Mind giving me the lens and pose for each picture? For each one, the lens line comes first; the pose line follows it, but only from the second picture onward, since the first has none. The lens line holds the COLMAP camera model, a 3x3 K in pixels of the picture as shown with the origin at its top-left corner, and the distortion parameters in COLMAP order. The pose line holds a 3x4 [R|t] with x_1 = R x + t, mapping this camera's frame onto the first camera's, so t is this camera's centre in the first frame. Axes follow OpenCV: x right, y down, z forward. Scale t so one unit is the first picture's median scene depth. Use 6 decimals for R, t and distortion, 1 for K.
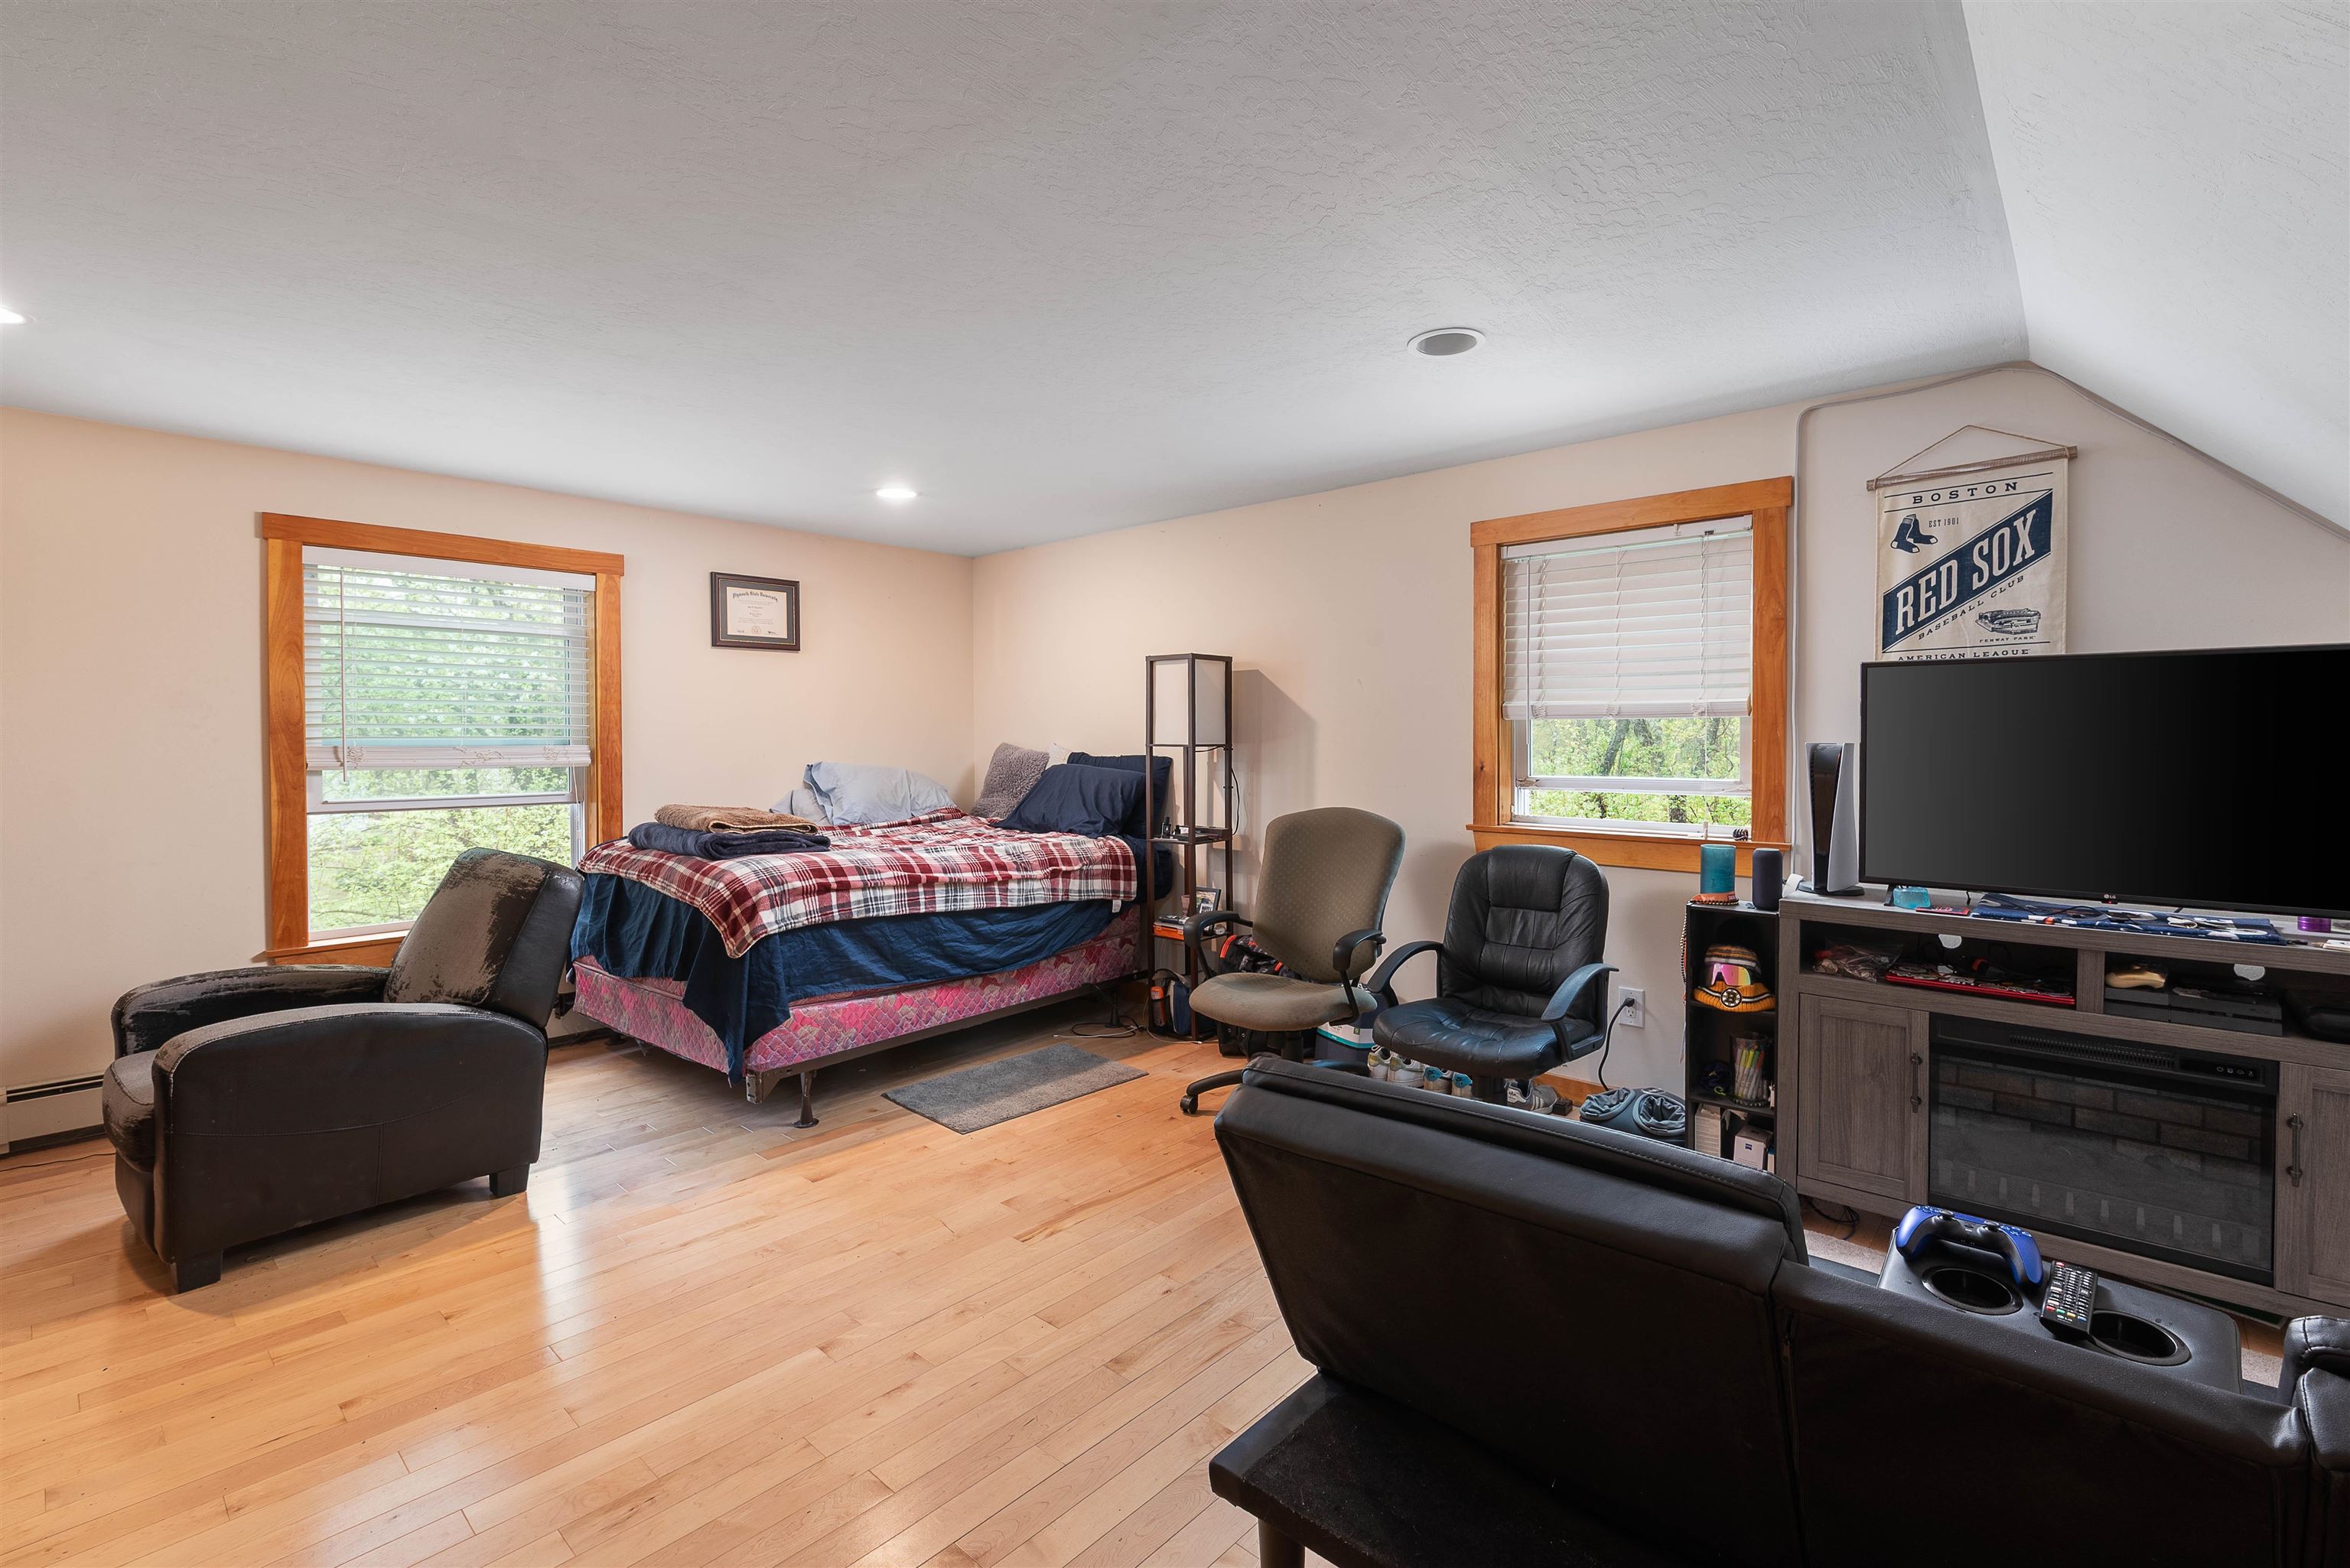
lens RADIAL K [[1015.1, 0, 1183.3], [0, 1015.1, 764.0], [0, 0, 1]] dist [0.004594, 0.000179]
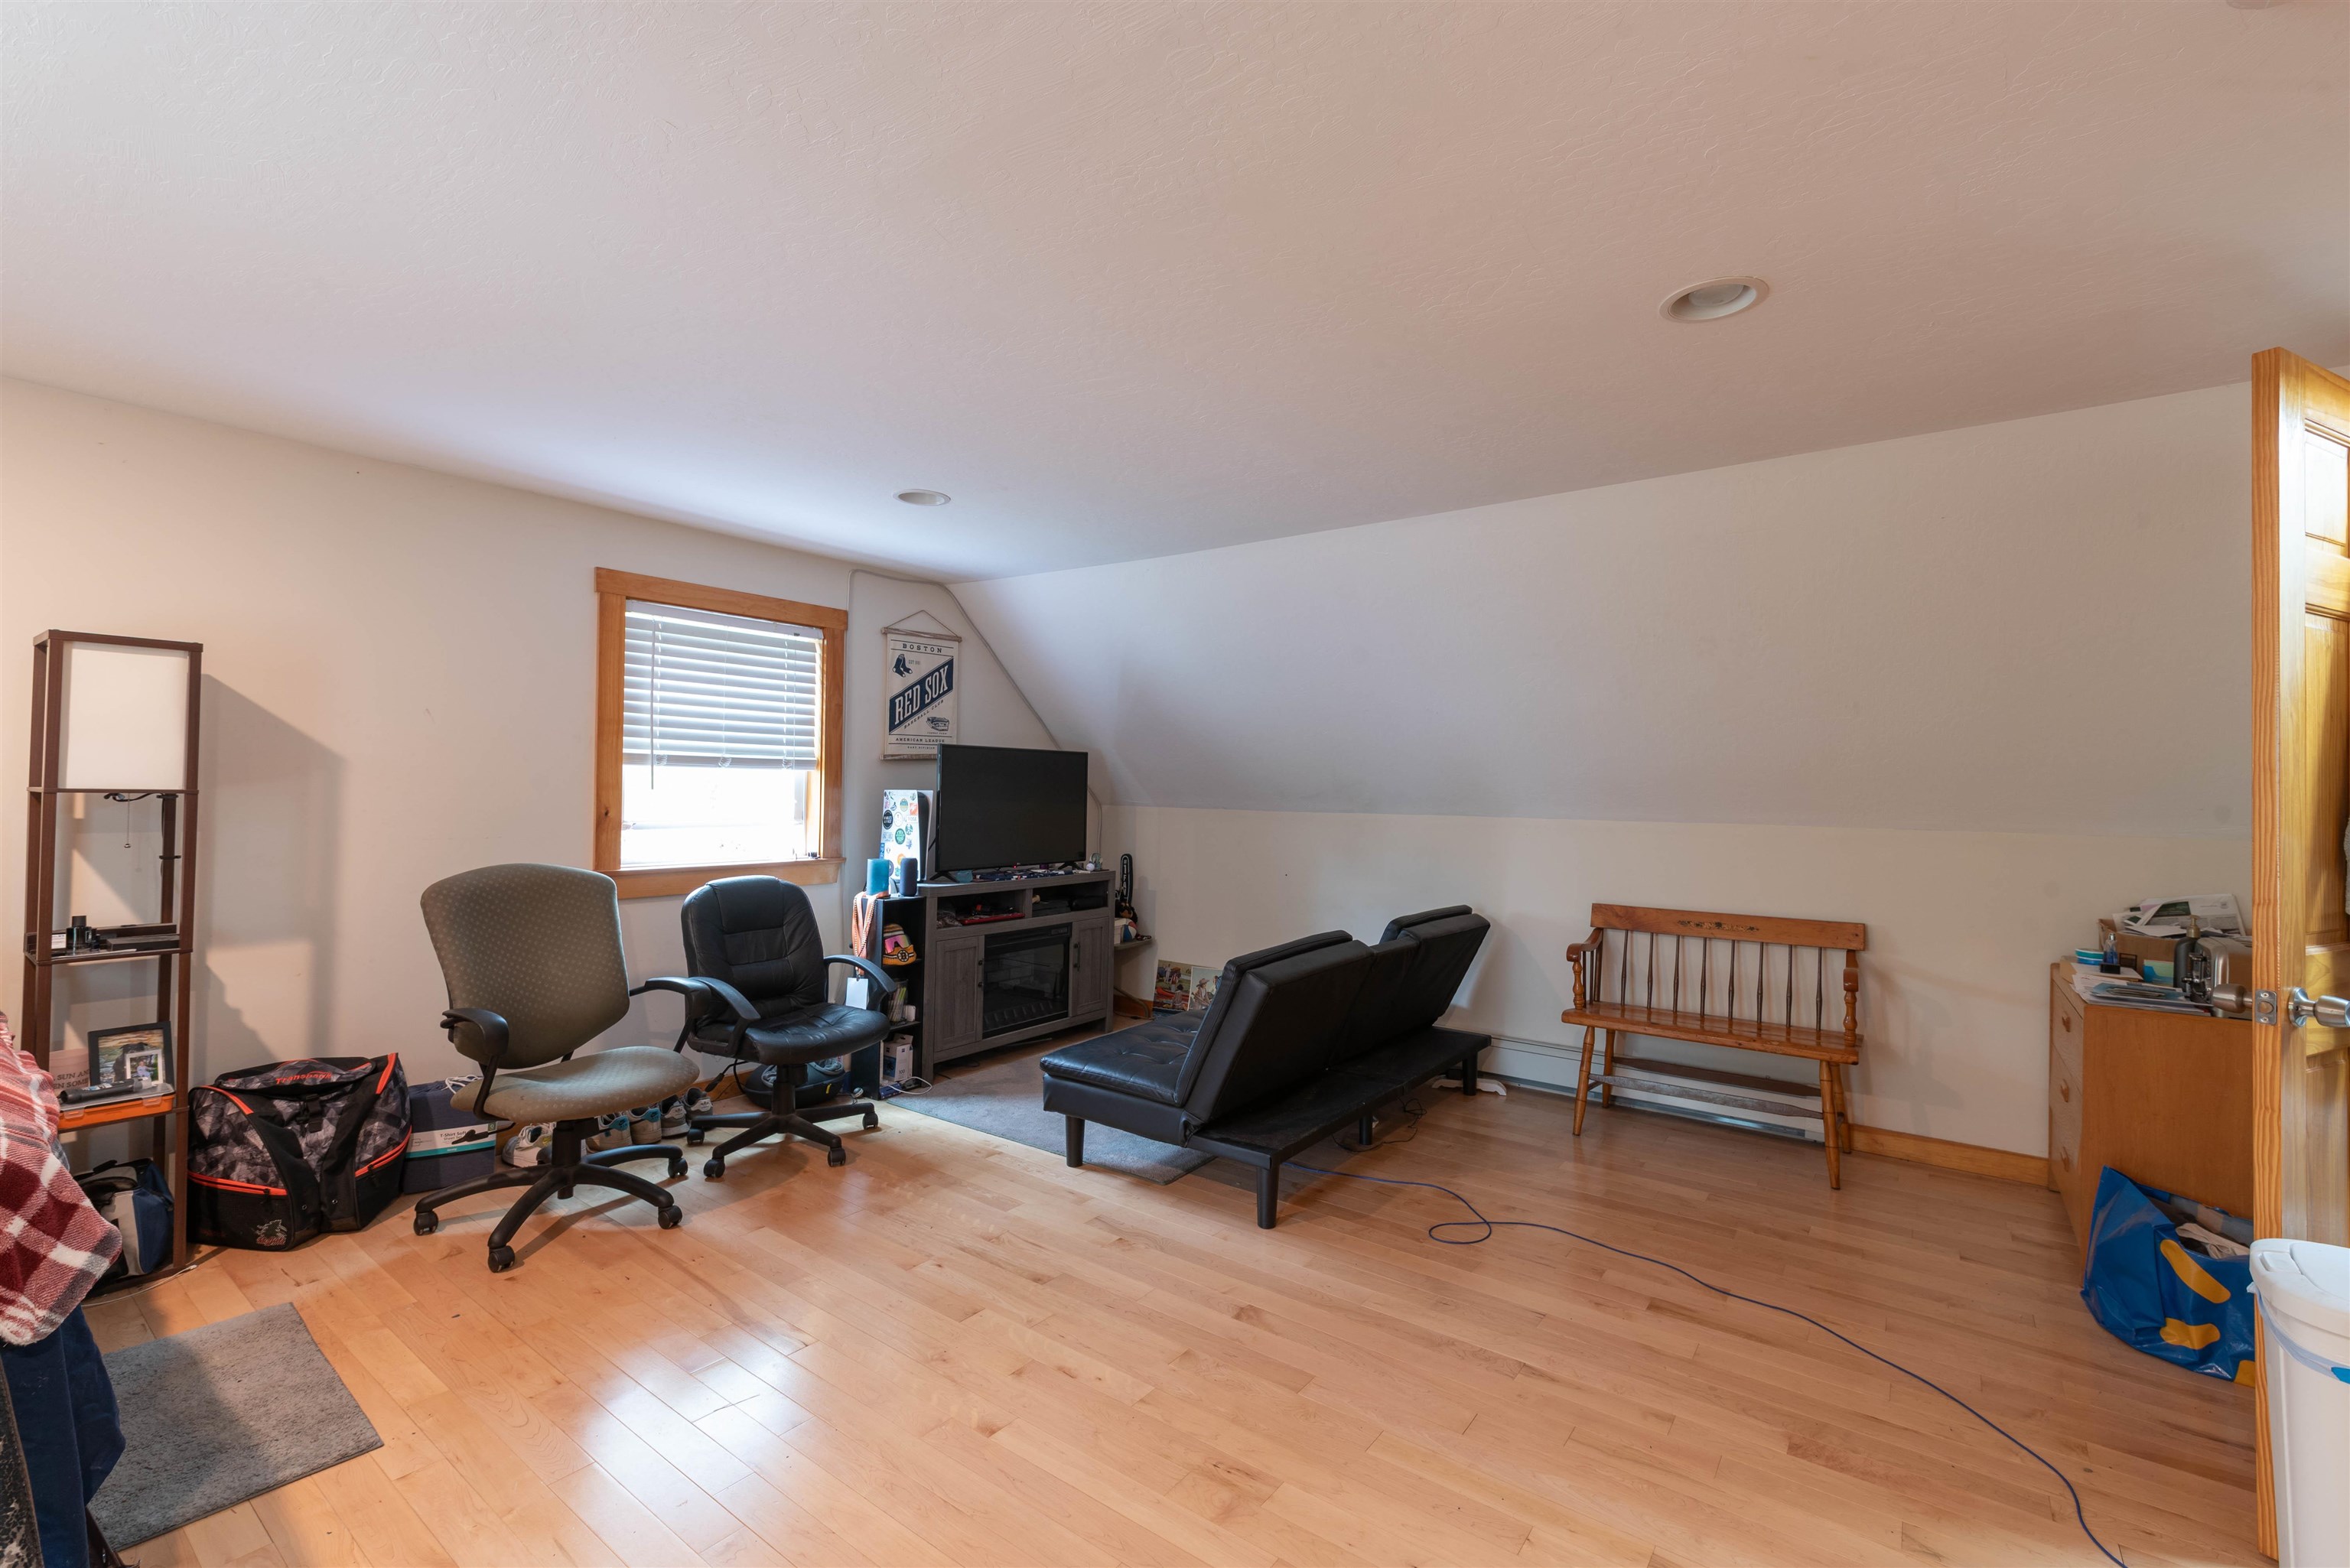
lens RADIAL K [[1015.1, 0, 1181.7], [0, 1015.1, 782.9], [0, 0, 1]] dist [0.004594, 0.000179]
pose [[-0.066741, 0.002732, 0.997767, -1.014956], [0.011756, 0.999929, -0.001951, -0.024331], [-0.997701, 0.011600, -0.066769, 0.672270]]
